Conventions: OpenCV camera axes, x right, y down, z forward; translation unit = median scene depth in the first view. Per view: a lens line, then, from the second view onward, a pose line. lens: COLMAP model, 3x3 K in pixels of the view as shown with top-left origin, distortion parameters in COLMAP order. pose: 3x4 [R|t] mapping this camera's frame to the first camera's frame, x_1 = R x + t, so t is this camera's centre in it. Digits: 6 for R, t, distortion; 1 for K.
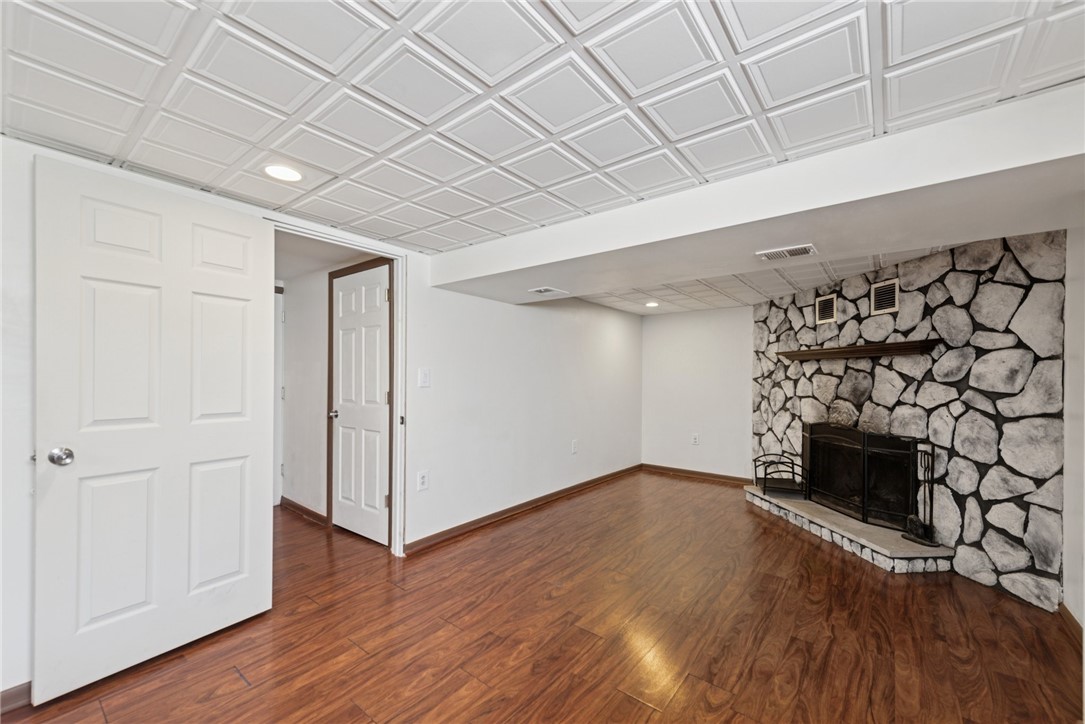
lens RADIAL K [[433.9, 0, 548.4], [0, 433.9, 379.5], [0, 0, 1]] dist [0.014763, -0.002014]
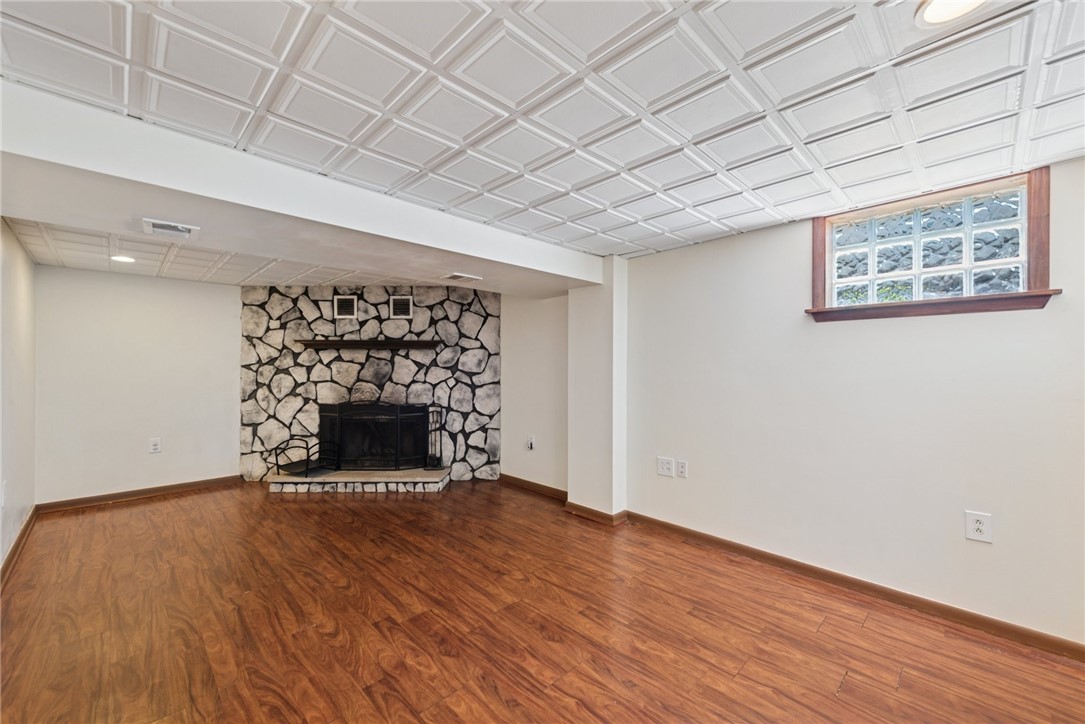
lens RADIAL K [[433.9, 0, 549.7], [0, 433.9, 363.5], [0, 0, 1]] dist [0.014763, -0.002014]
pose [[0.110767, -0.000678, 0.993846, -0.612661], [0.005361, 0.999986, 0.000085, -0.004348], [-0.993832, 0.005318, 0.110769, 0.400737]]
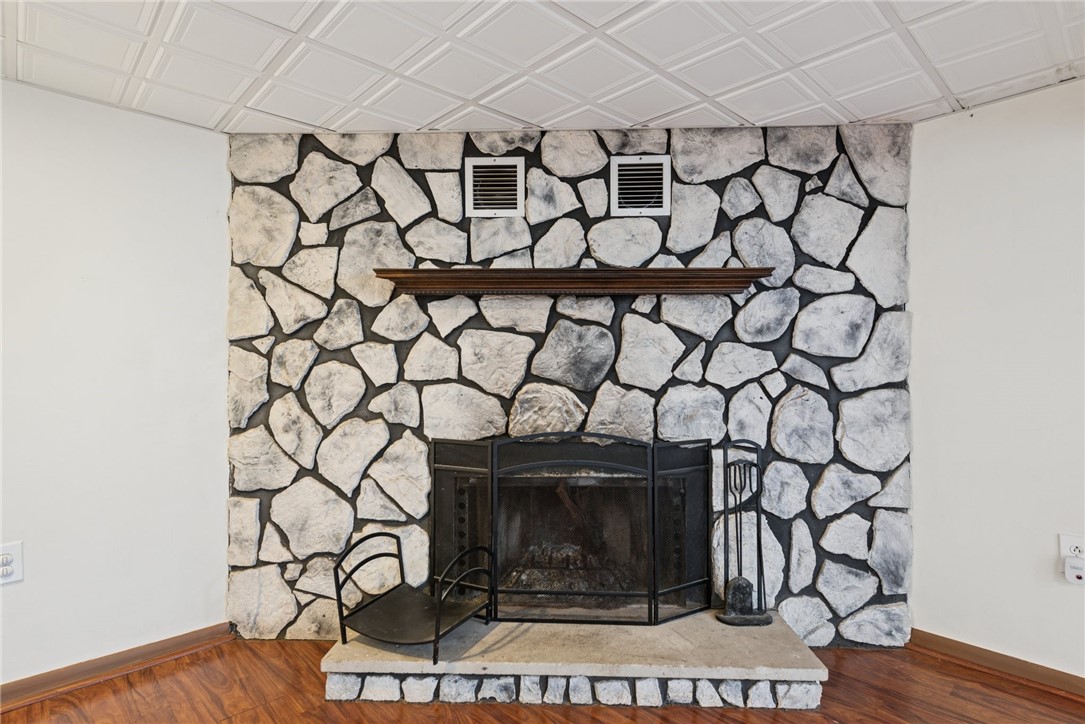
lens RADIAL K [[561.9, 0, 540.1], [0, 561.9, 364.9], [0, 0, 1]] dist [0.016608, -0.000124]
pose [[0.139564, -0.007915, 0.990181, 0.074374], [0.006687, 0.999953, 0.007051, 0.027152], [-0.990190, 0.005638, 0.139610, 1.106189]]
